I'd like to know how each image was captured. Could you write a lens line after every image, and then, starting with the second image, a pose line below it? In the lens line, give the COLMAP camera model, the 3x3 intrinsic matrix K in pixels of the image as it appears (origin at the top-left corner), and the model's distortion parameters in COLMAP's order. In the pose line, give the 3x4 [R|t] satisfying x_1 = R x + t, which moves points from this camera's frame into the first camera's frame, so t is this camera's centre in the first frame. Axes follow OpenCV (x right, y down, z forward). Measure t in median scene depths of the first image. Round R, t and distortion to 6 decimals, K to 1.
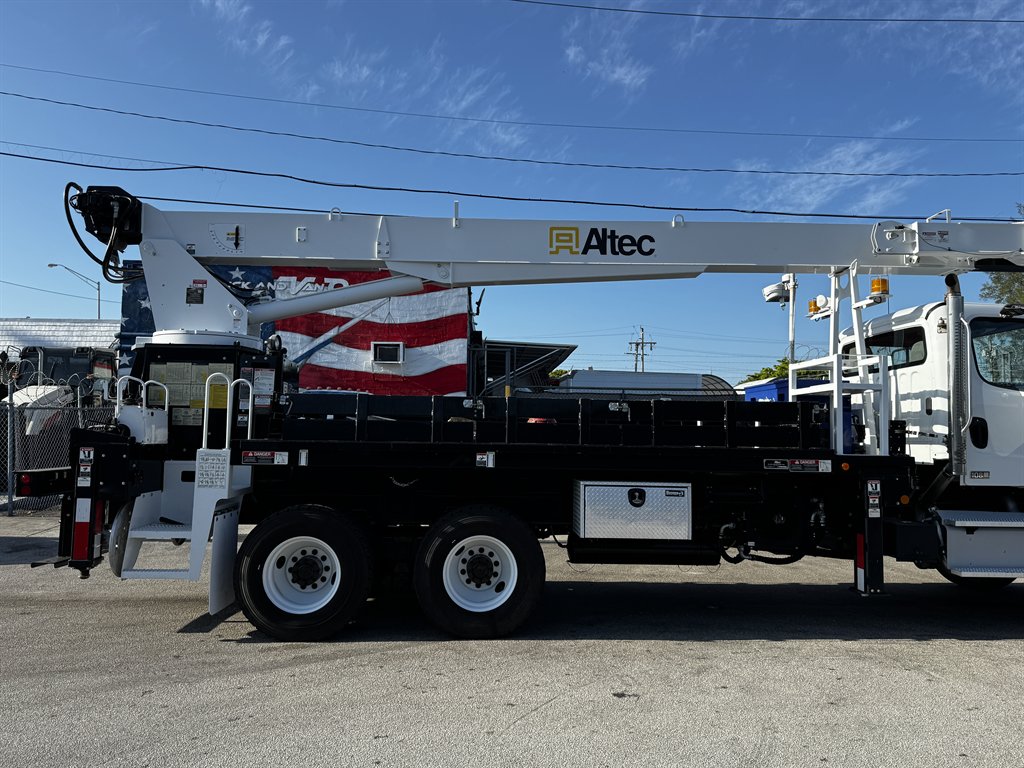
lens RADIAL K [[770.6, 0, 519.5], [0, 770.6, 384.7], [0, 0, 1]] dist [0.162387, -0.298835]
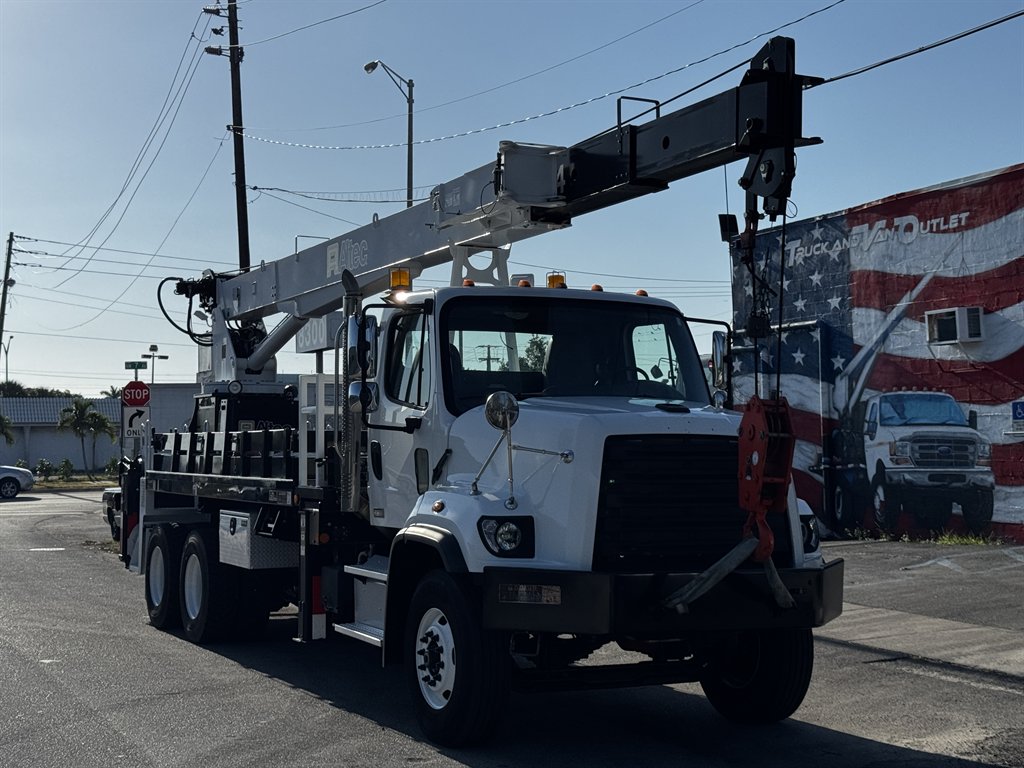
lens RADIAL K [[1551.9, 0, 512.4], [0, 1551.9, 389.8], [0, 0, 1]] dist [0.143627, -0.061843]
pose [[0.376984, -0.049126, -0.924916, 1.981067], [0.069146, 0.997299, -0.024787, 0.035828], [0.923635, -0.054610, 0.379363, 0.496642]]
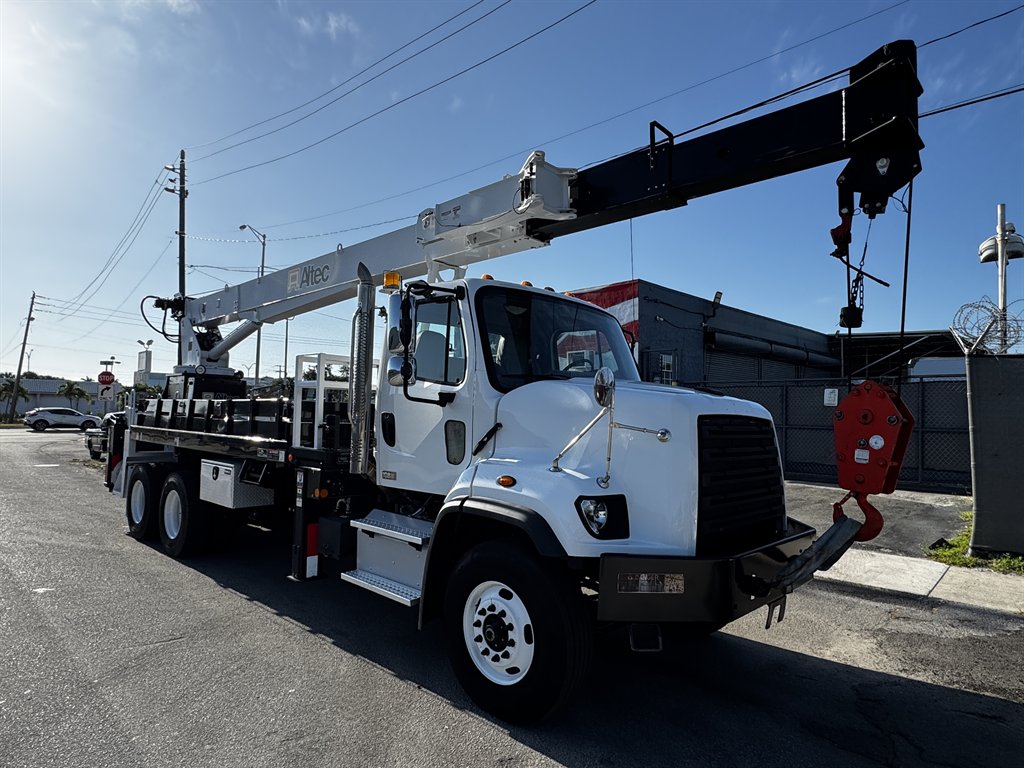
lens RADIAL K [[613.9, 0, 511.8], [0, 613.9, 384.8], [0, 0, 1]] dist [-0.004438, 0.003061]
pose [[0.677654, -0.035458, -0.734526, 1.134063], [0.036578, 0.999226, -0.014490, 0.023774], [0.734471, -0.017048, 0.678426, 0.583358]]
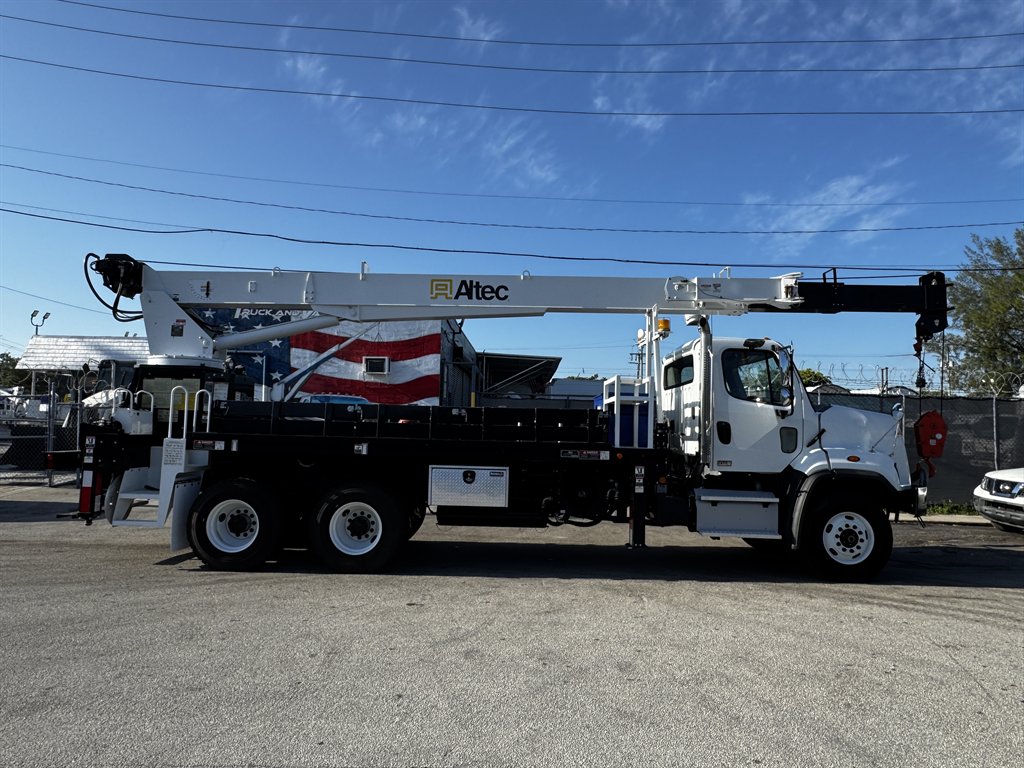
lens RADIAL K [[678.0, 0, 515.3], [0, 678.0, 385.5], [0, 0, 1]] dist [-0.004717, 0.002914]
pose [[0.998611, 0.006485, -0.052281, 0.263028], [-0.006718, 0.999968, -0.004284, -0.013042], [0.052251, 0.004629, 0.998623, -0.192000]]
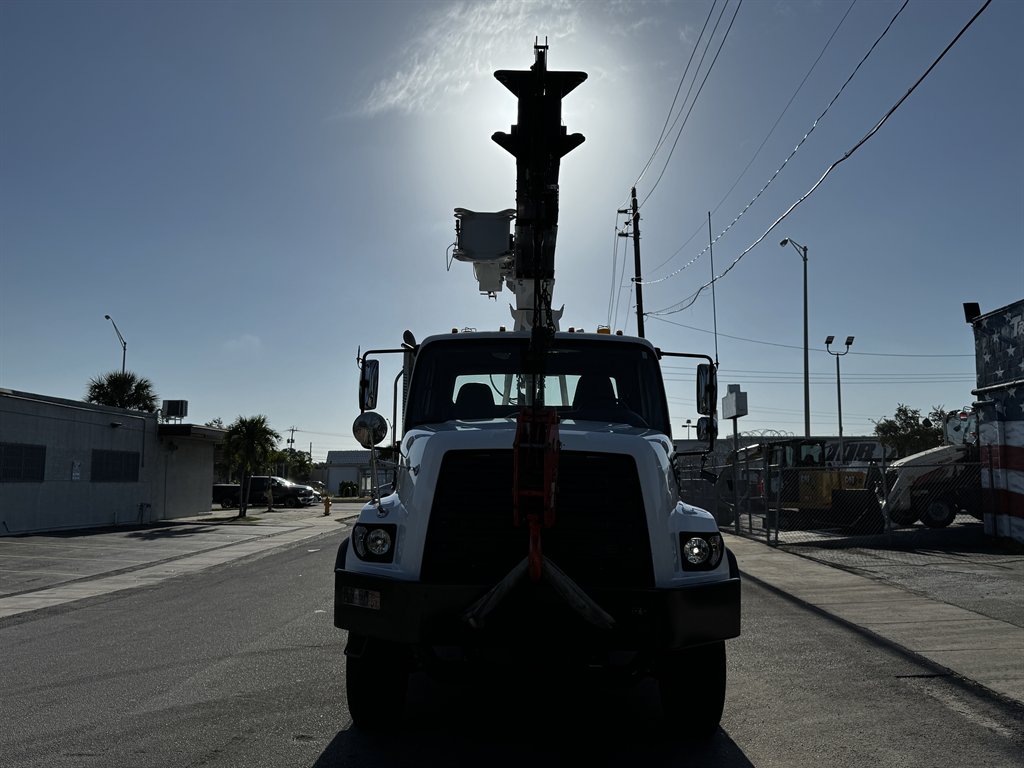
lens RADIAL K [[863.3, 0, 483.0], [0, 863.3, 387.5], [0, 0, 1]] dist [-0.006587, -0.008433]
pose [[-0.115624, -0.118834, -0.986159, 1.594191], [0.054513, 0.990562, -0.125756, 0.086834], [0.991796, -0.068299, -0.108055, 1.144469]]
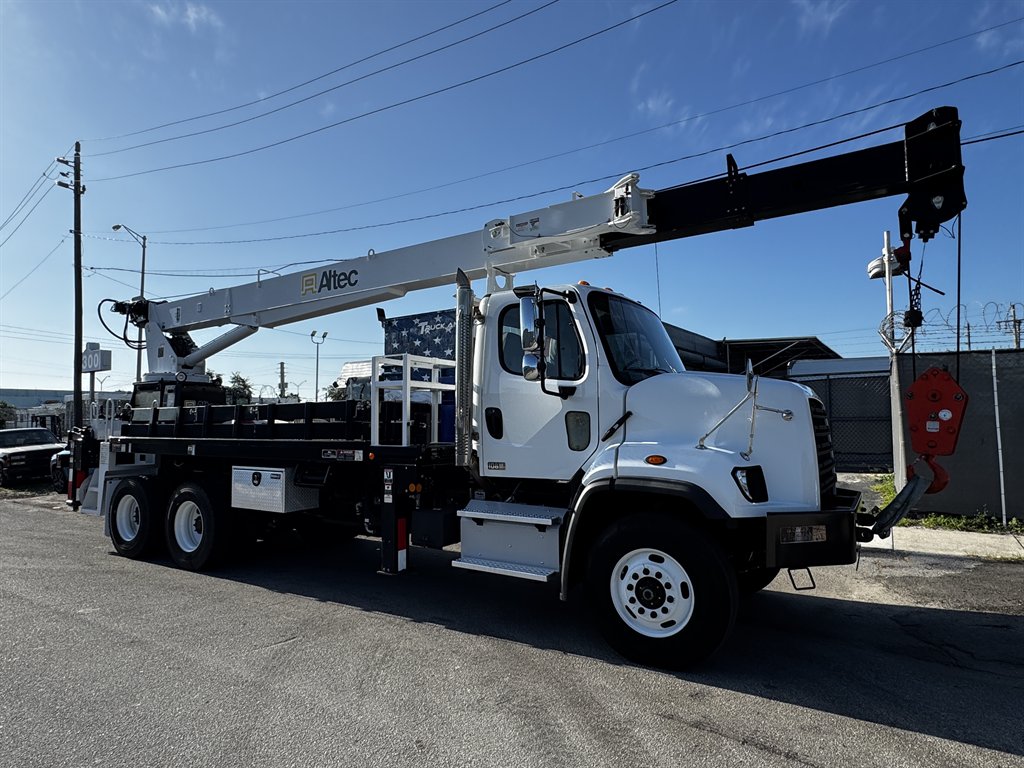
lens RADIAL K [[605.9, 0, 512.5], [0, 605.9, 384.3], [0, 0, 1]] dist [-0.003760, 0.002892]
pose [[0.809120, -0.059031, -0.584671, 0.984697], [0.059124, 0.998071, -0.018949, 0.026879], [0.584661, -0.019236, 0.811049, 0.374494]]
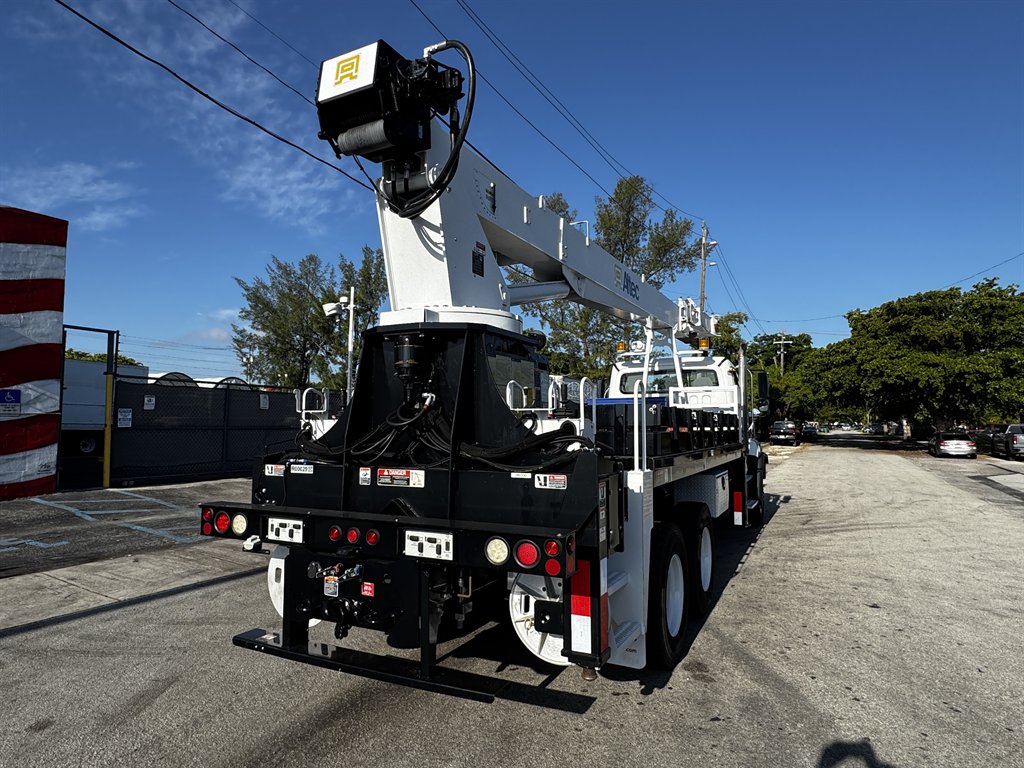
lens RADIAL K [[613.9, 0, 511.8], [0, 613.9, 384.8], [0, 0, 1]] dist [-0.004438, 0.003061]
pose [[0.514213, 0.043111, 0.856579, -0.881497], [-0.050625, 0.998520, -0.019865, 0.009154], [-0.856167, -0.033150, 0.515634, 0.673977]]
